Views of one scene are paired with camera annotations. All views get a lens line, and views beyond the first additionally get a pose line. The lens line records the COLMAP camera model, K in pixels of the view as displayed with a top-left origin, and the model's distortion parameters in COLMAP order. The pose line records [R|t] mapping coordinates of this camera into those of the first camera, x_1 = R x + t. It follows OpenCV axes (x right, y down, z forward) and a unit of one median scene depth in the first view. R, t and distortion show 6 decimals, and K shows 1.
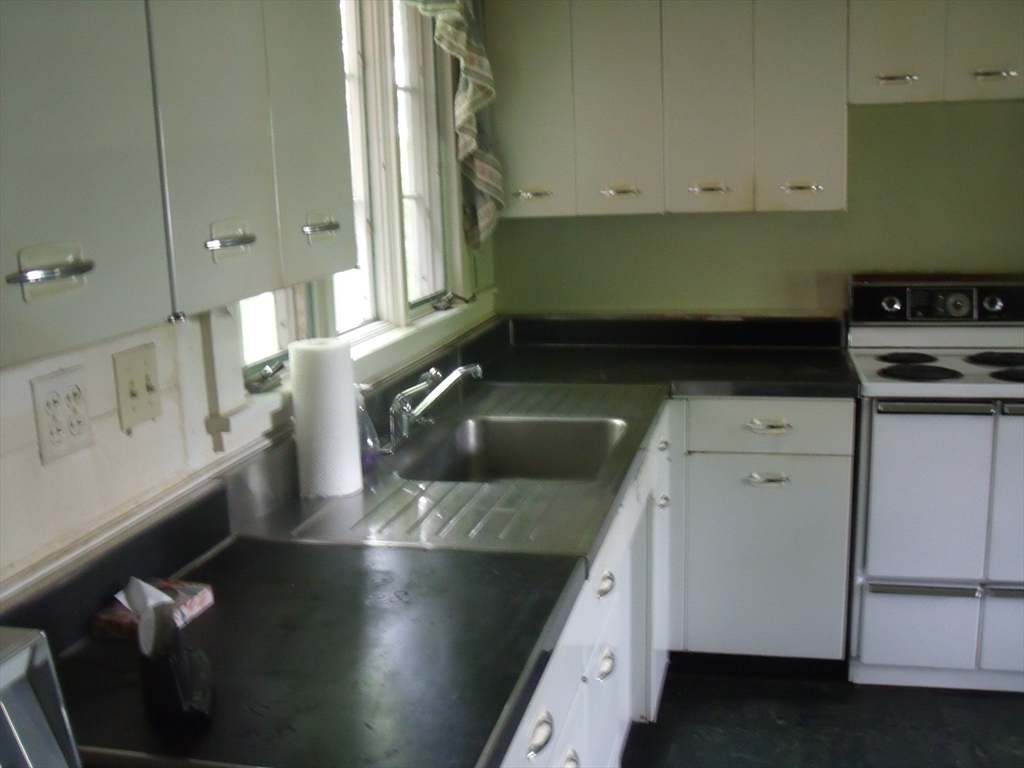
lens RADIAL K [[1175.6, 0, 512.0], [0, 1175.6, 384.0], [0, 0, 1]] dist [-0.236289, 0.433339]
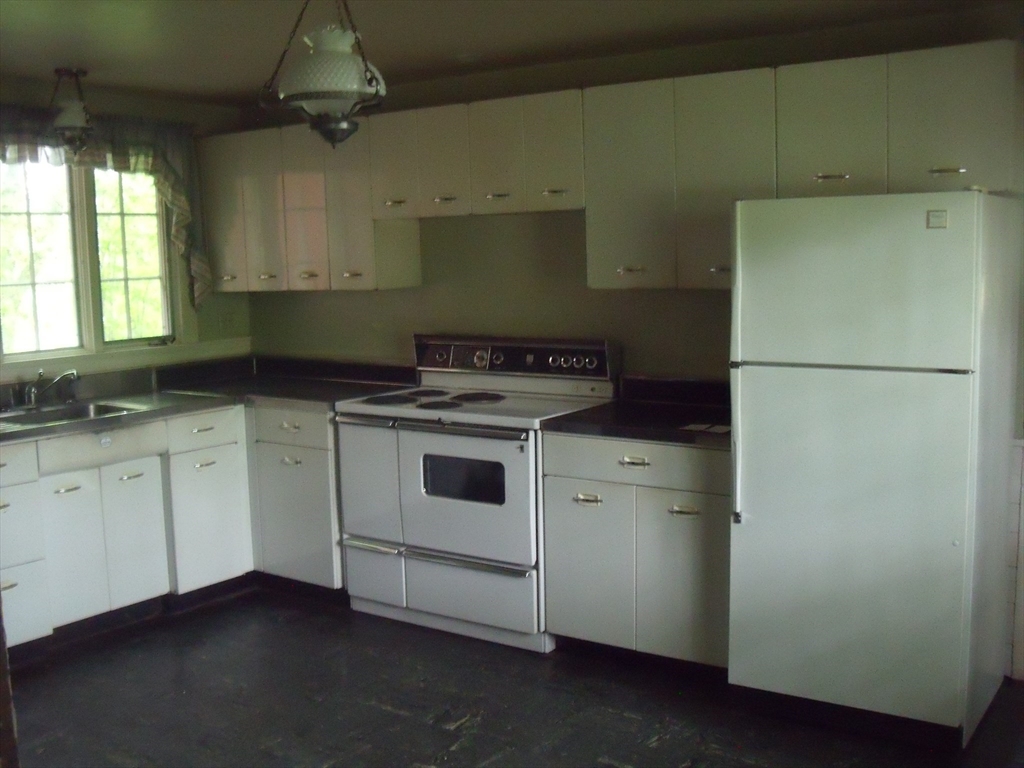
lens RADIAL K [[1103.9, 0, 511.5], [0, 1103.9, 356.0], [0, 0, 1]] dist [-0.160184, 0.002513]
pose [[0.924367, 0.047123, -0.378582, 0.121623], [-0.076415, 0.995102, -0.062717, 0.001271], [0.373772, 0.086903, 0.923441, -0.029729]]
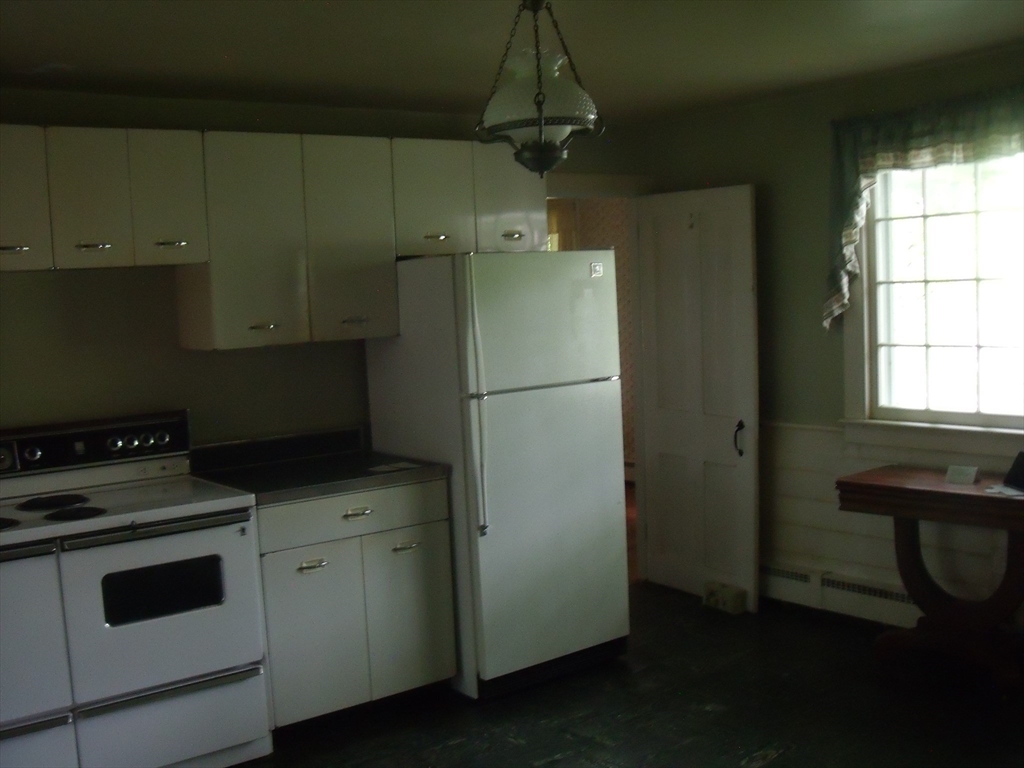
lens RADIAL K [[1057.2, 0, 512.0], [0, 1057.2, 384.0], [0, 0, 1]] dist [-0.201416, 0.296781]
pose [[0.656937, -0.063986, 0.751225, -0.025534], [0.165521, 0.984324, -0.060906, -0.000327], [-0.735552, 0.164355, 0.657230, 0.007338]]
